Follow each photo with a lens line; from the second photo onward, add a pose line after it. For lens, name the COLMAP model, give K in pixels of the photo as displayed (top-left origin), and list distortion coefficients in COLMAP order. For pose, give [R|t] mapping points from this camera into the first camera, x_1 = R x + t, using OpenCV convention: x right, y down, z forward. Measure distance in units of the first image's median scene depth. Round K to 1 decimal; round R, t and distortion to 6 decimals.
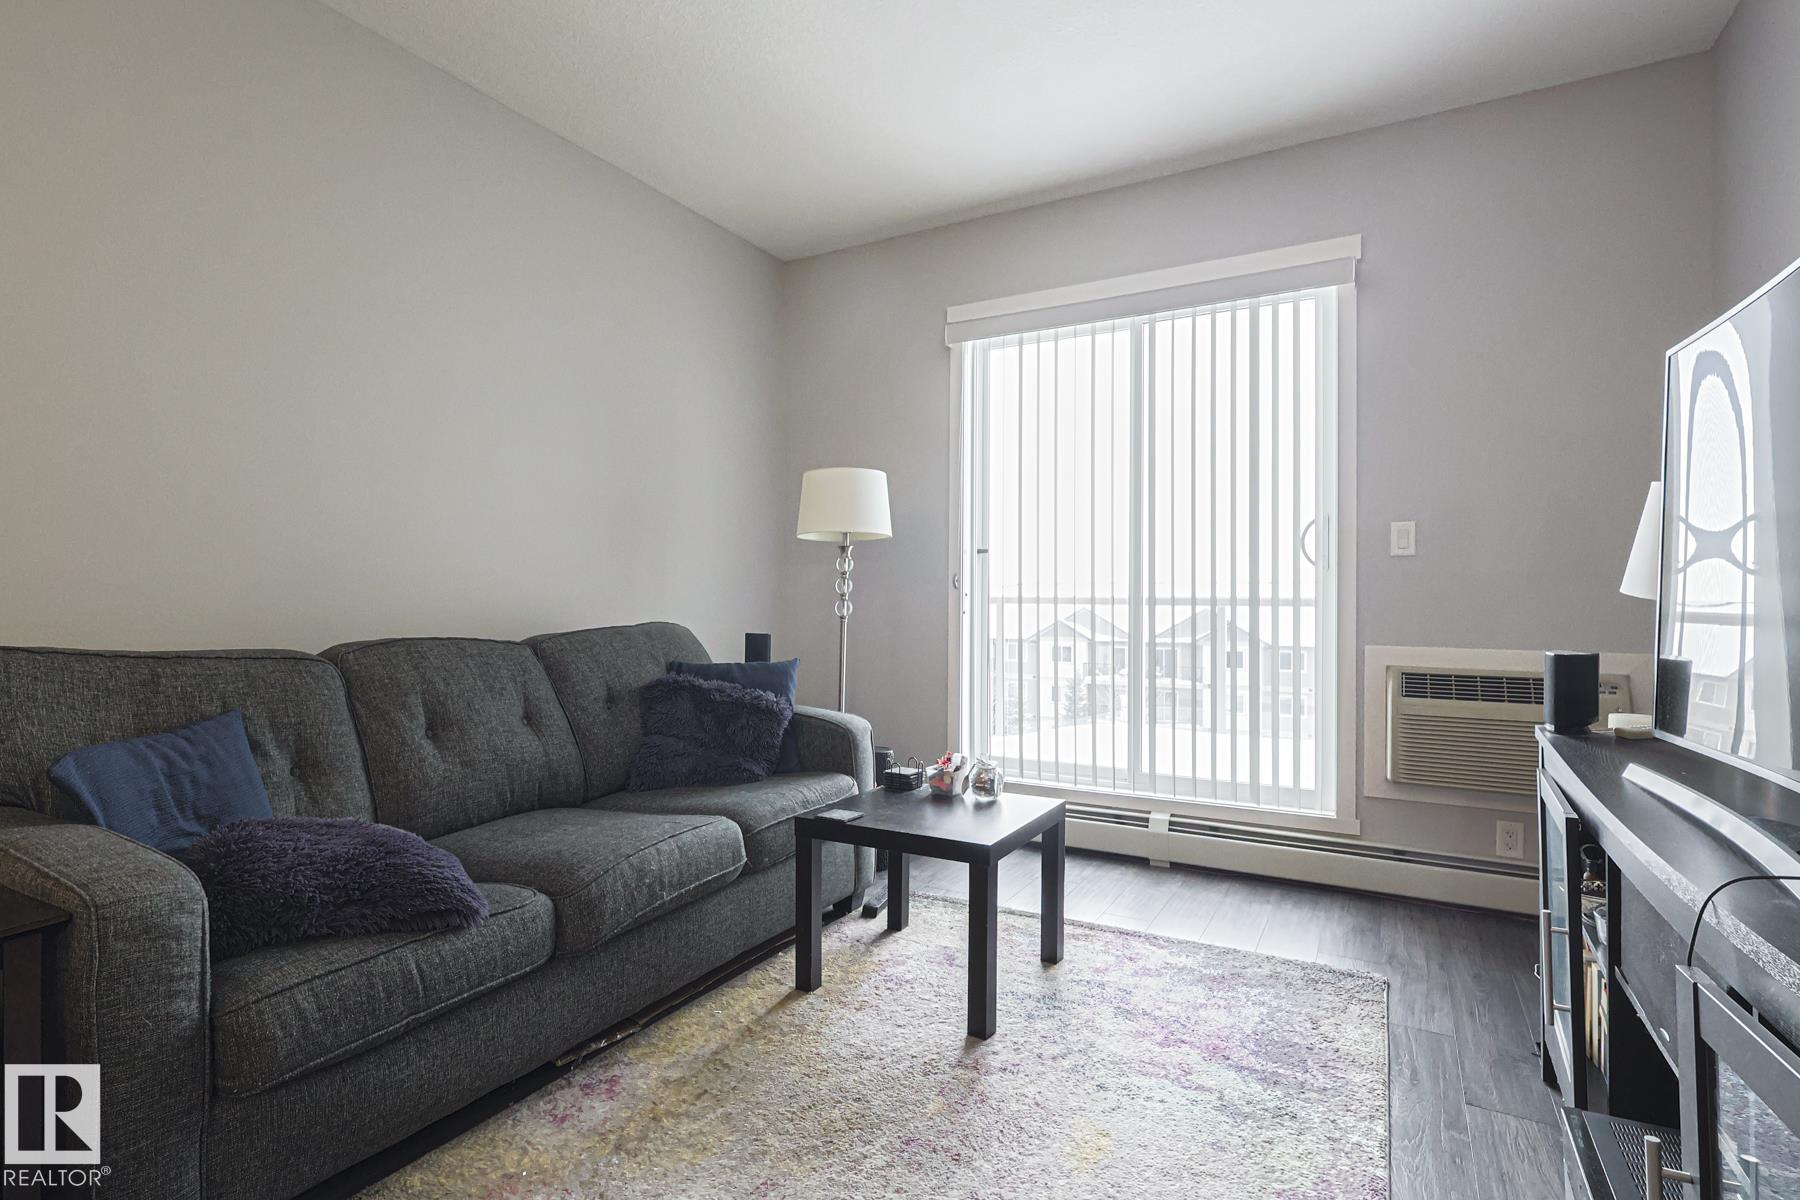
lens RADIAL K [[874.2, 0, 900.0], [0, 874.2, 600.0], [0, 0, 1]] dist [-0.001374, -0.000087]
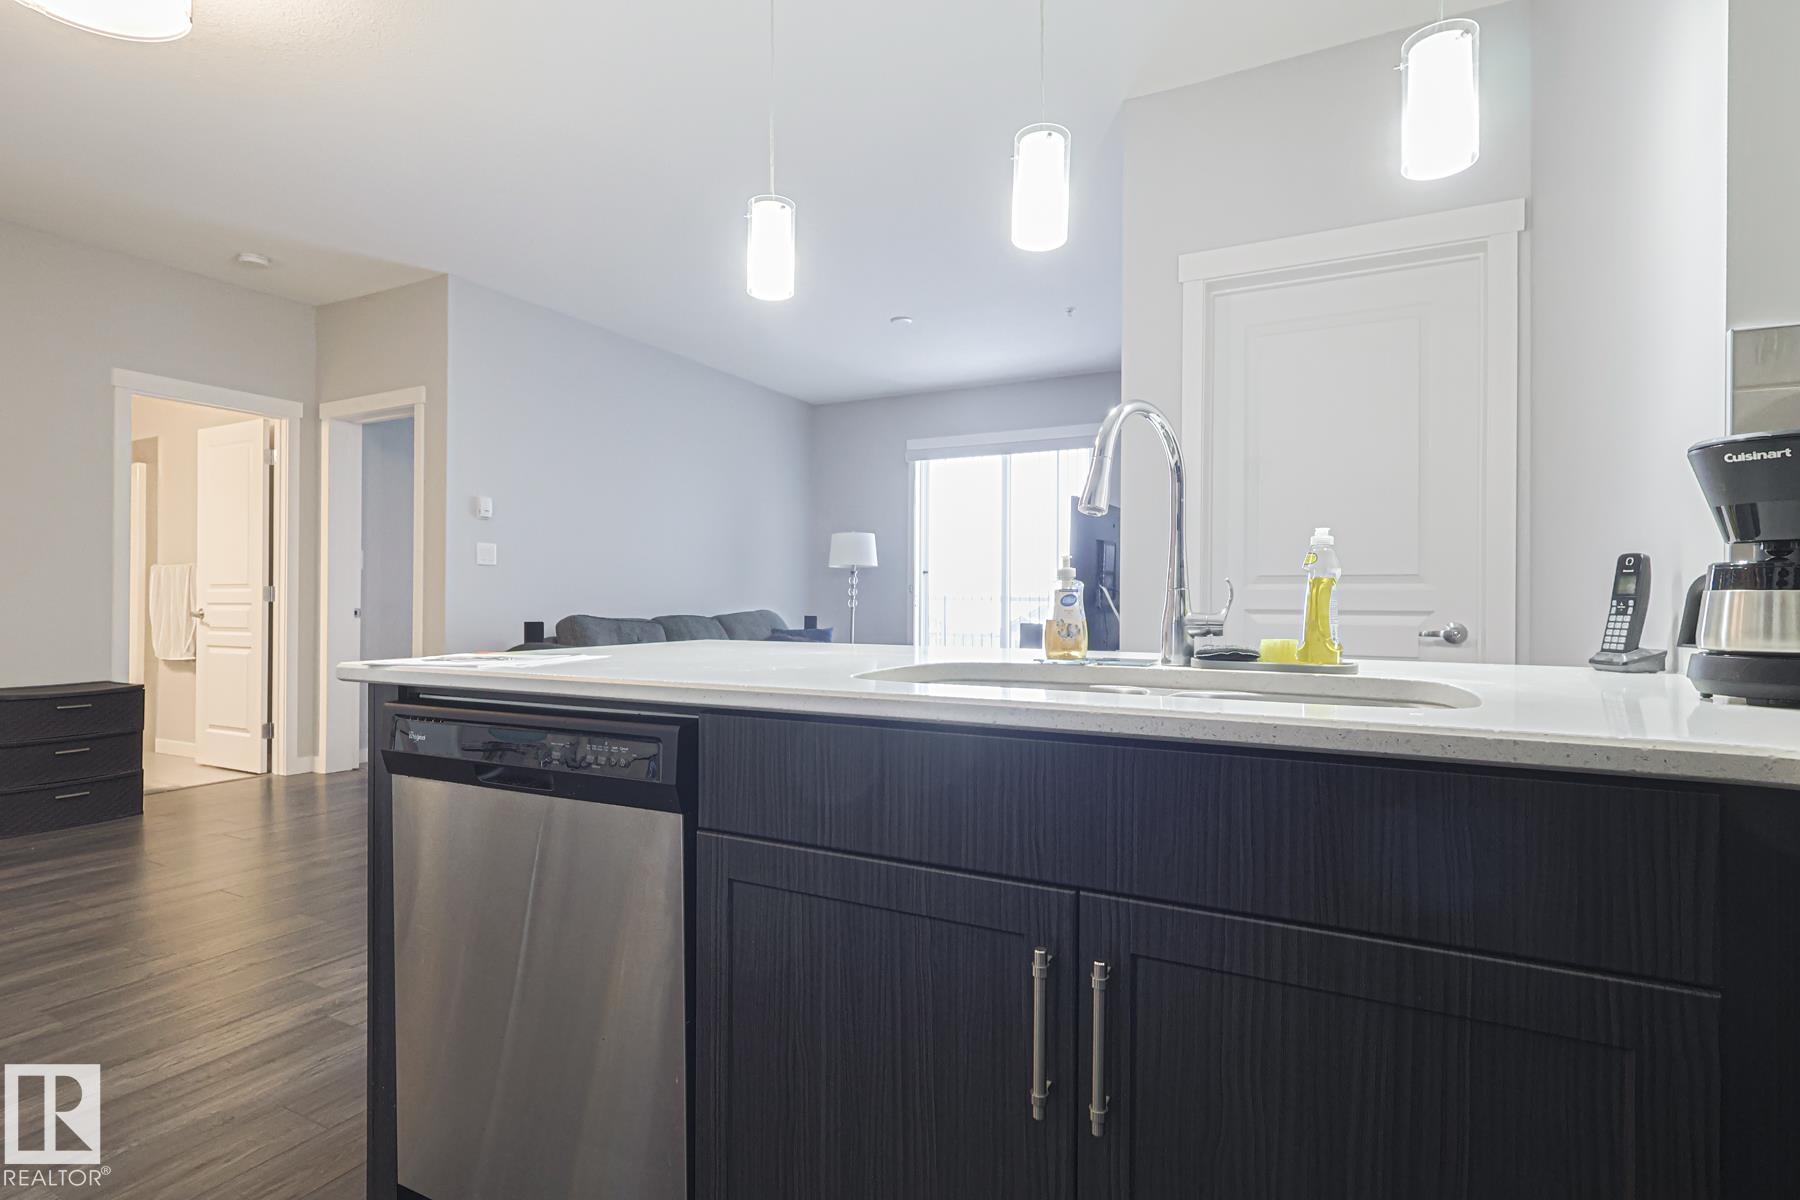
lens RADIAL K [[888.3, 0, 891.1], [0, 888.3, 595.7], [0, 0, 1]] dist [0.002896, 0.000753]
pose [[0.999807, -0.000245, 0.019649, -0.018384], [0.000298, 0.999996, -0.002722, -0.001813], [-0.019649, 0.002728, 0.999803, -1.020349]]
